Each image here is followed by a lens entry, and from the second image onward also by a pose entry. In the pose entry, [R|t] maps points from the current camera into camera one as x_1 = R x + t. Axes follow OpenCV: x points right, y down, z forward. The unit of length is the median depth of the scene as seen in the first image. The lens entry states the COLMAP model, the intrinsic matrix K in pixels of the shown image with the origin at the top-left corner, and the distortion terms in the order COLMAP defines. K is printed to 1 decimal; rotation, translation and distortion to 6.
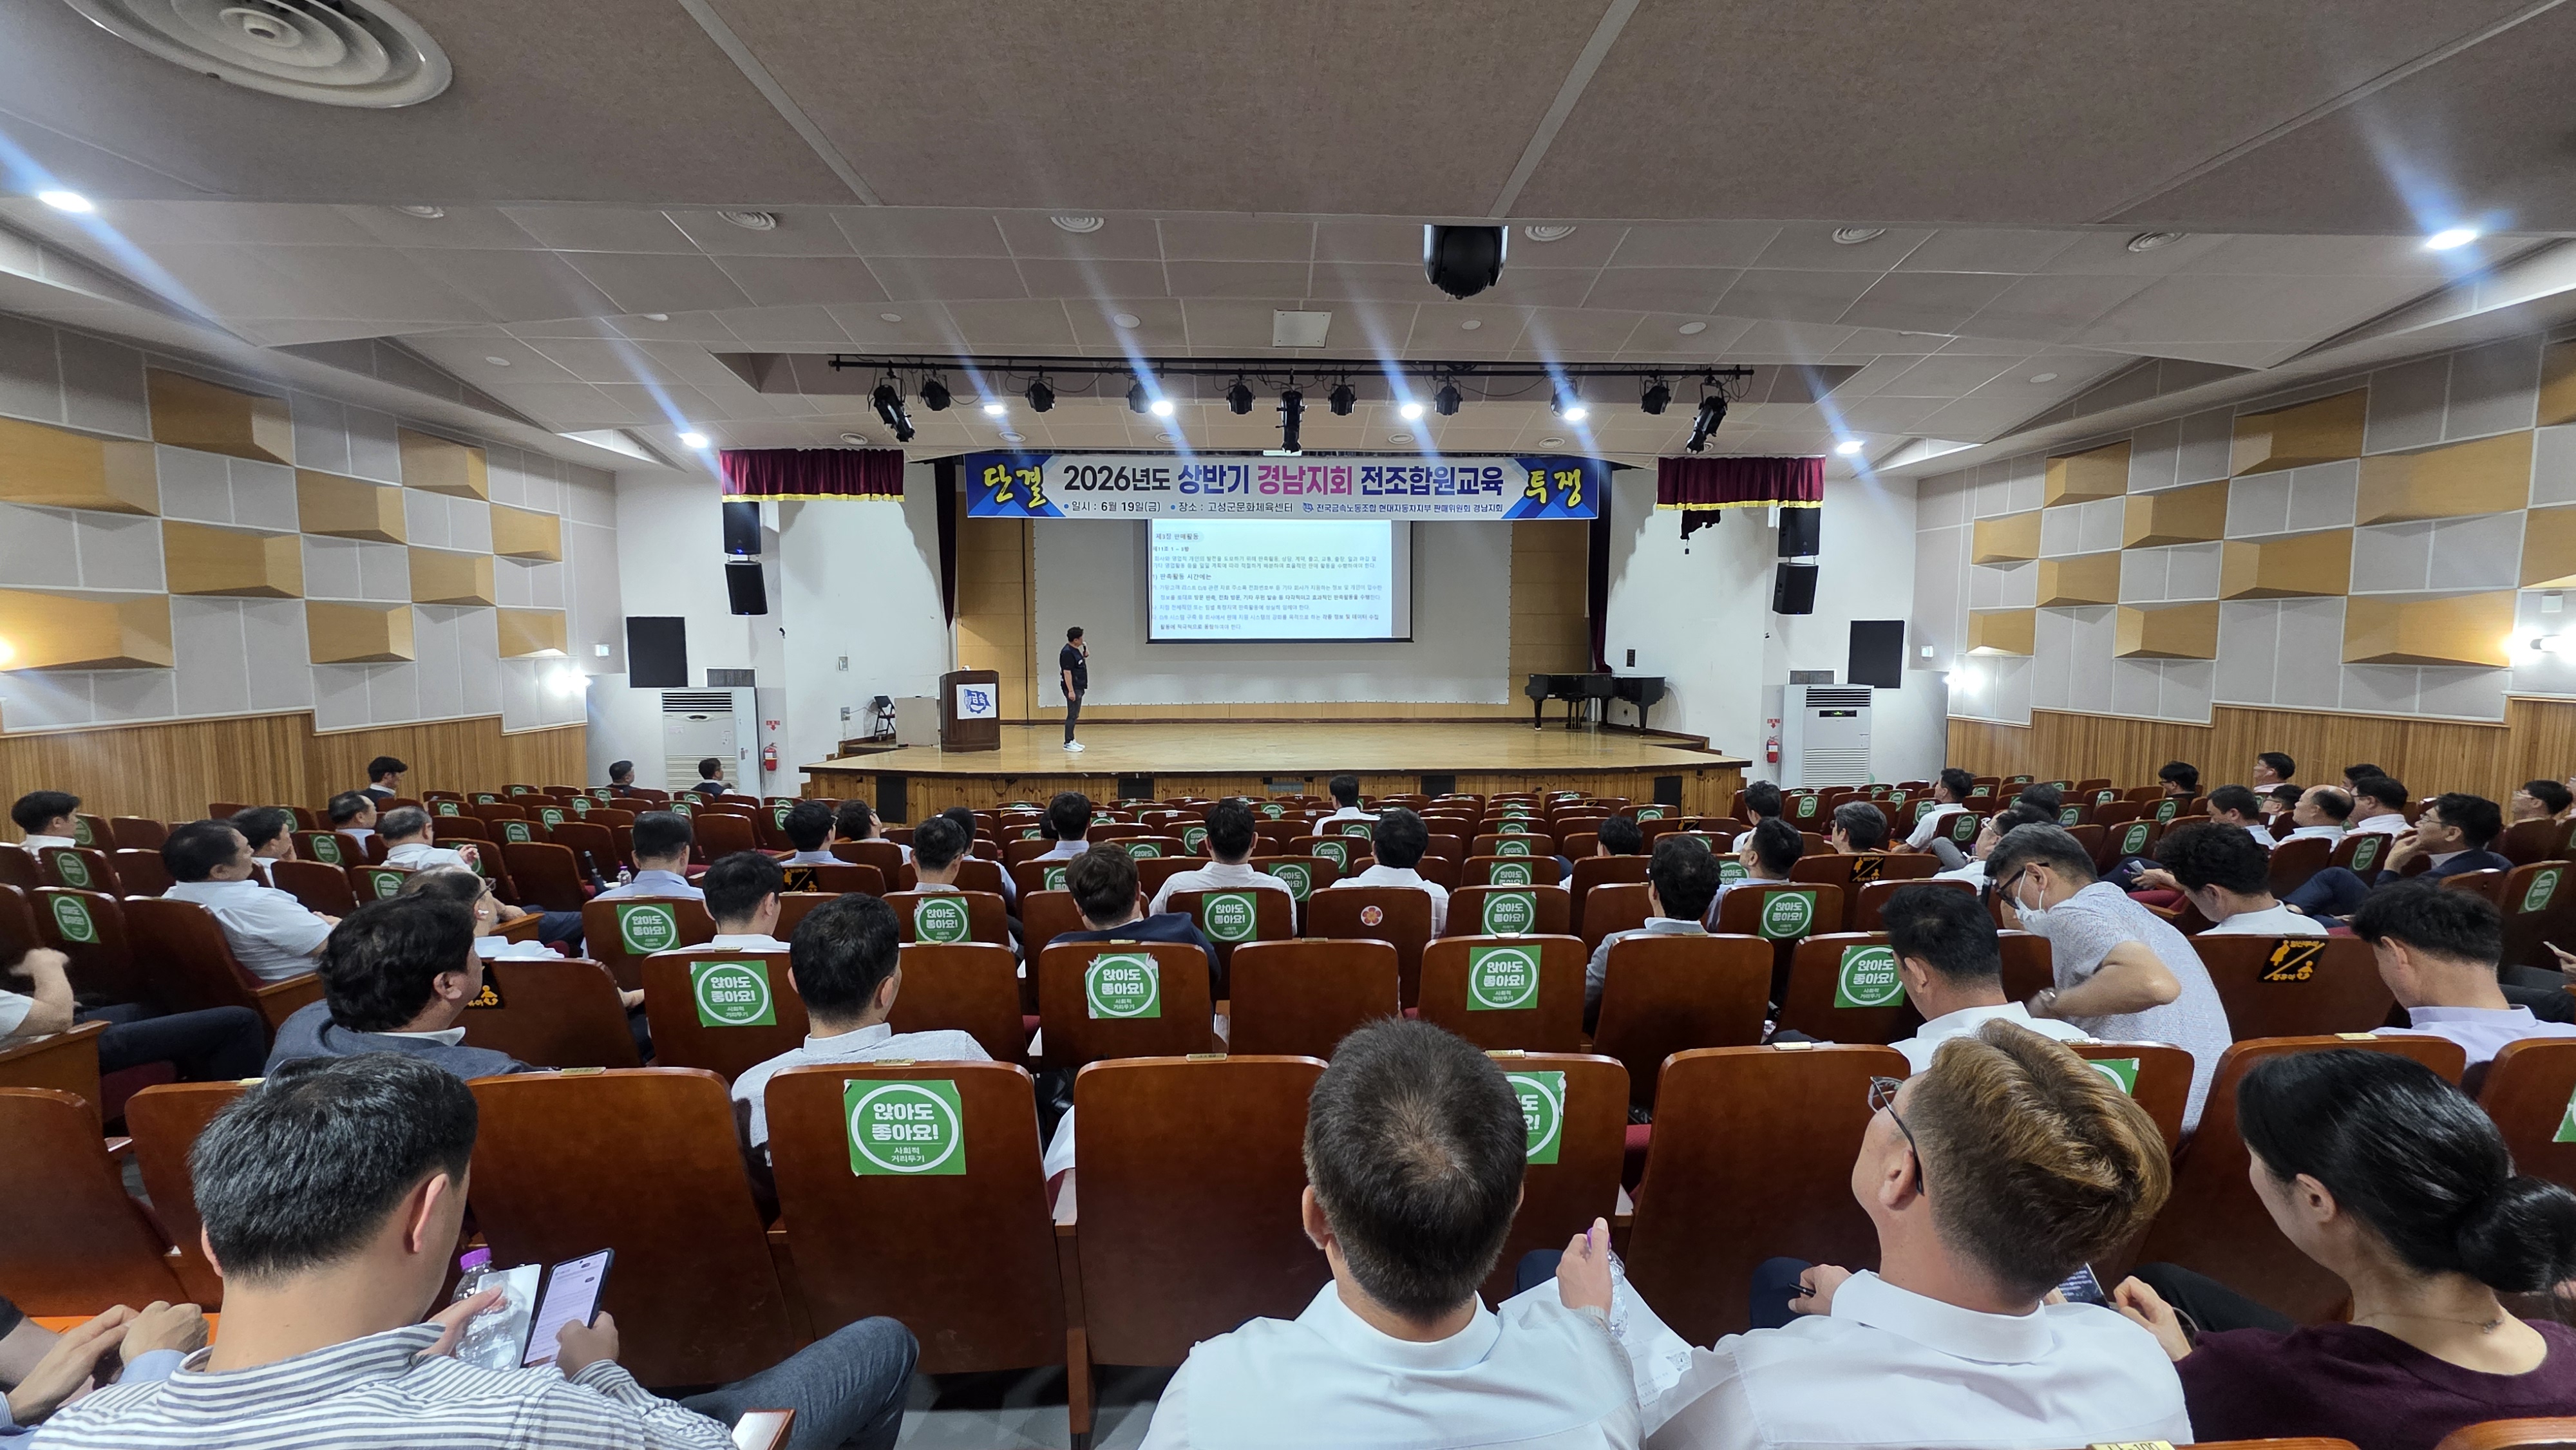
lens RADIAL K [[1025.2, 0, 1296.3], [0, 1025.2, 728.1], [0, 0, 1]] dist [0.017071, -0.000526]
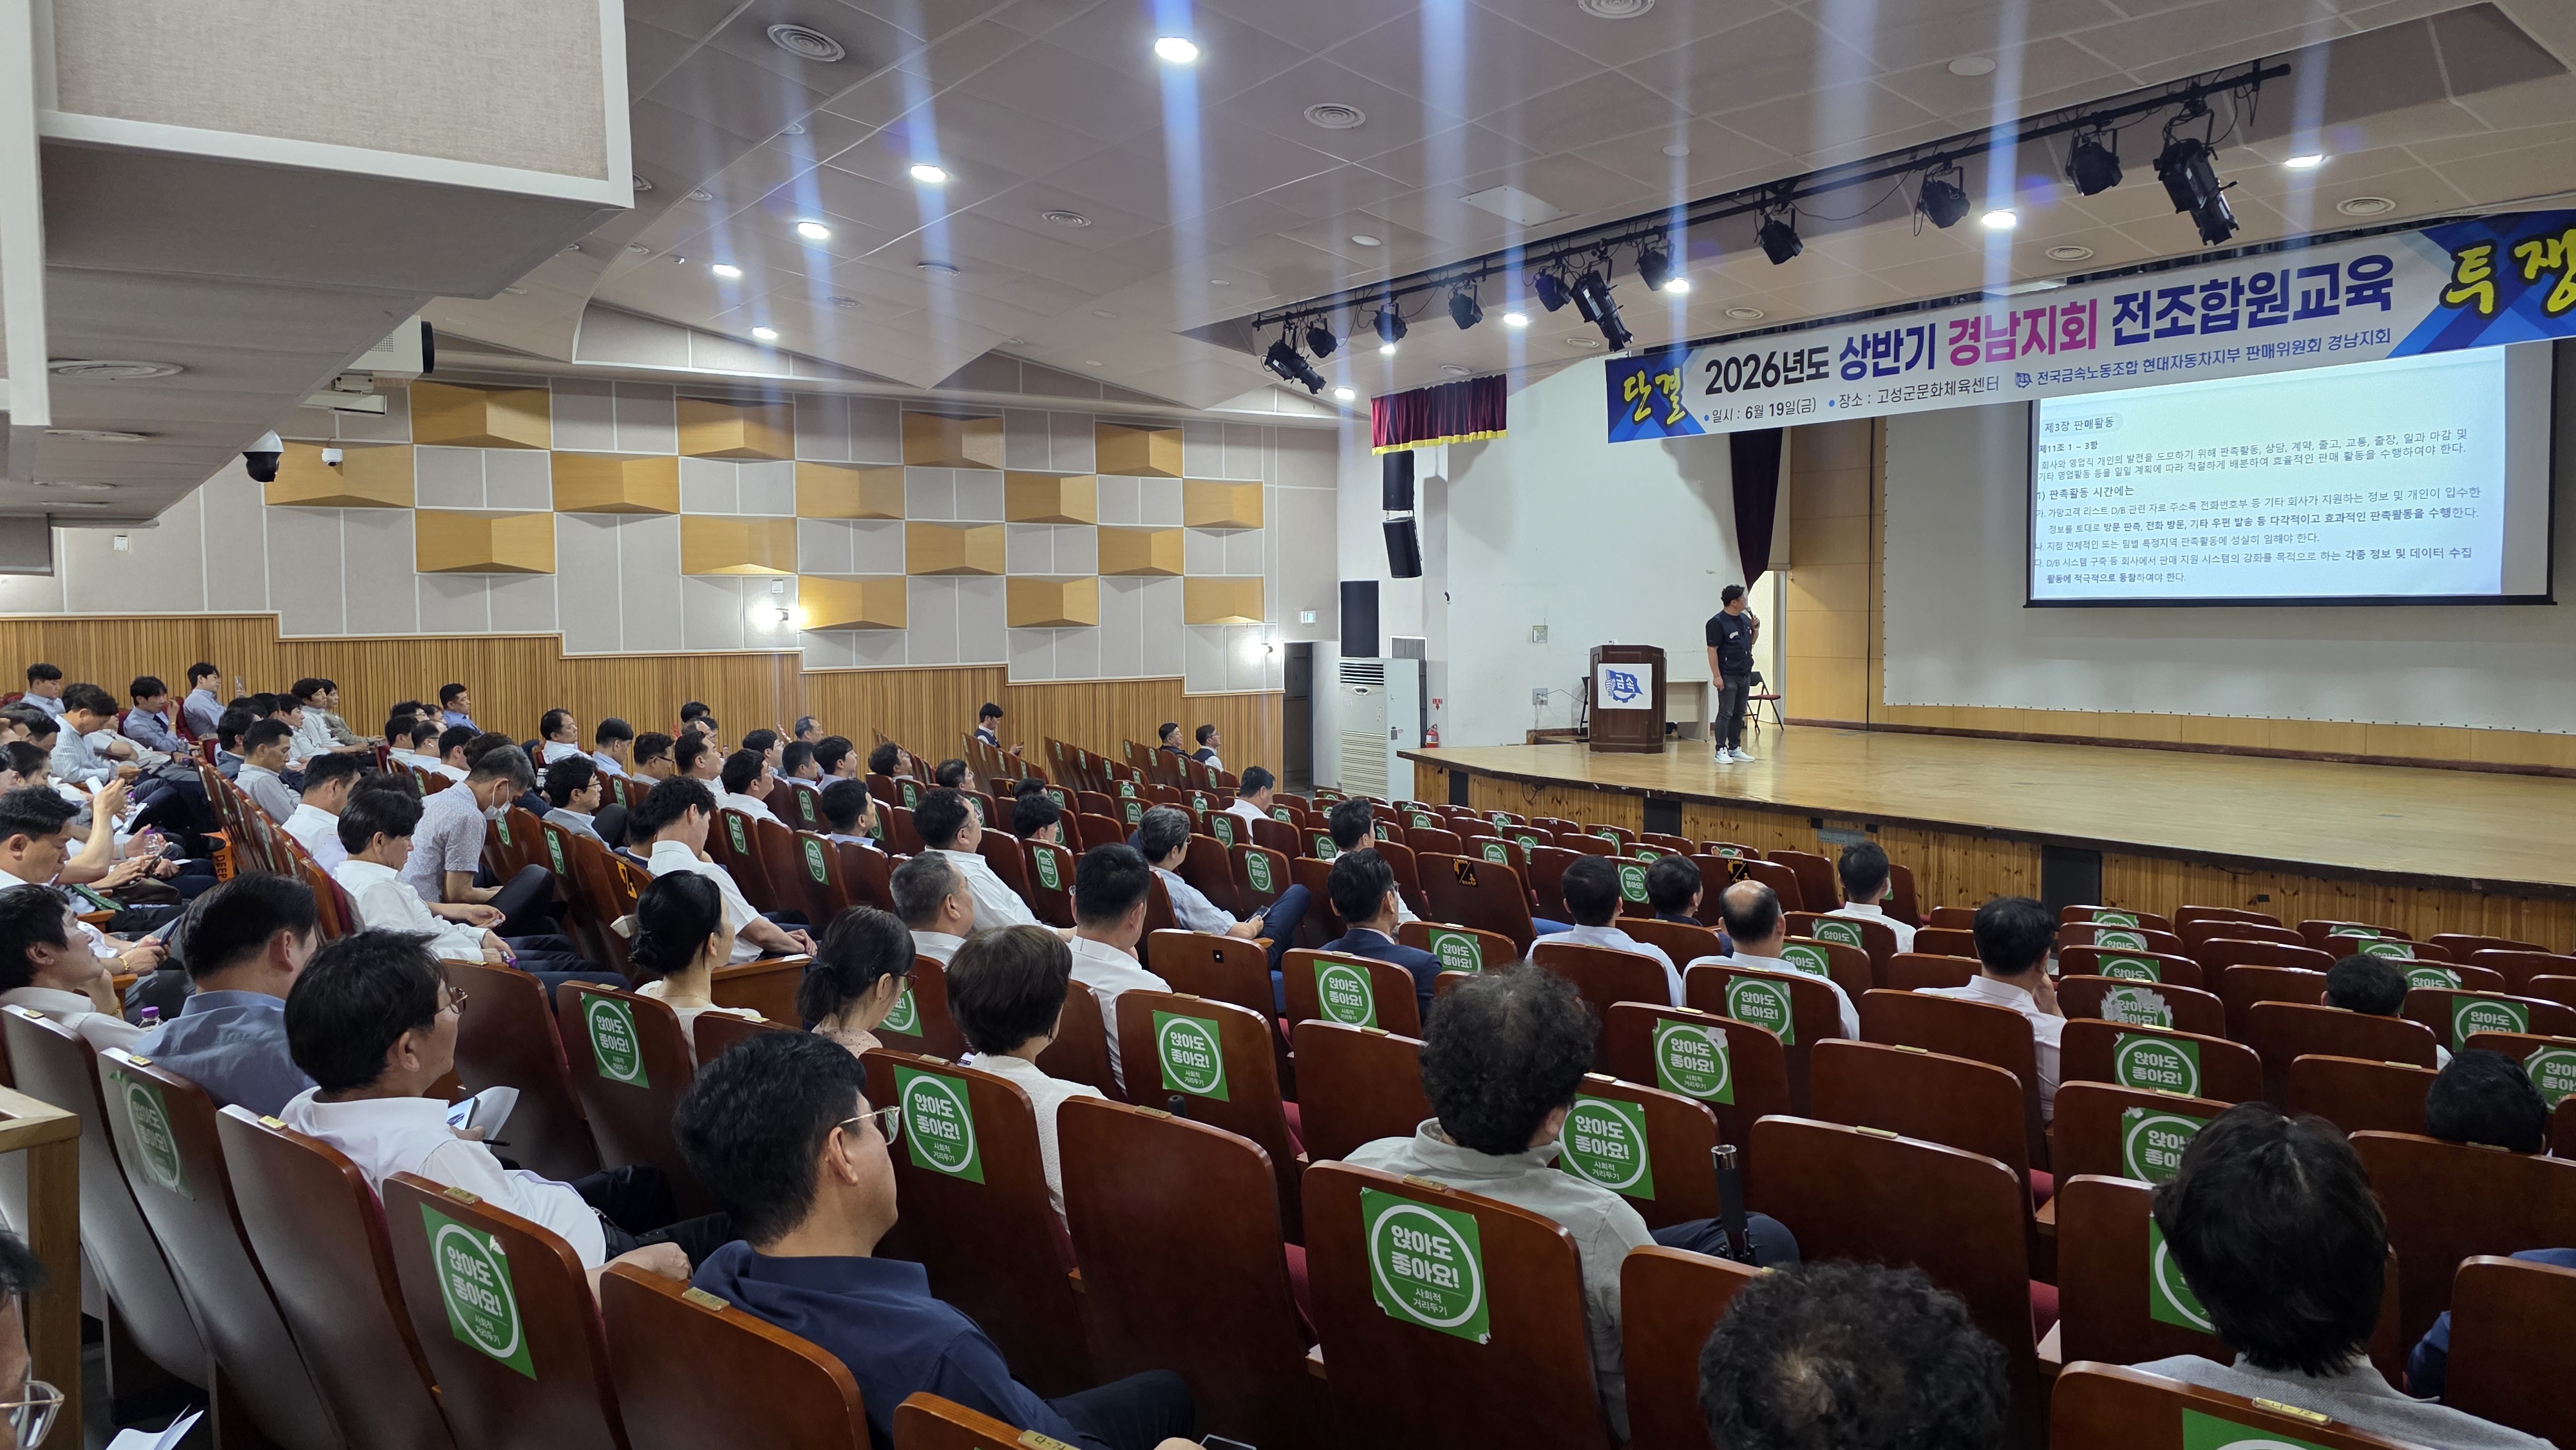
lens RADIAL K [[1753.8, 0, 1287.1], [0, 1753.8, 732.3], [0, 0, 1]] dist [0.070517, -0.009442]
pose [[0.538803, 0.062513, -0.840109, 0.660260], [-0.067865, 0.997223, 0.030679, -0.015685], [0.839694, 0.040485, 0.541549, 0.098478]]
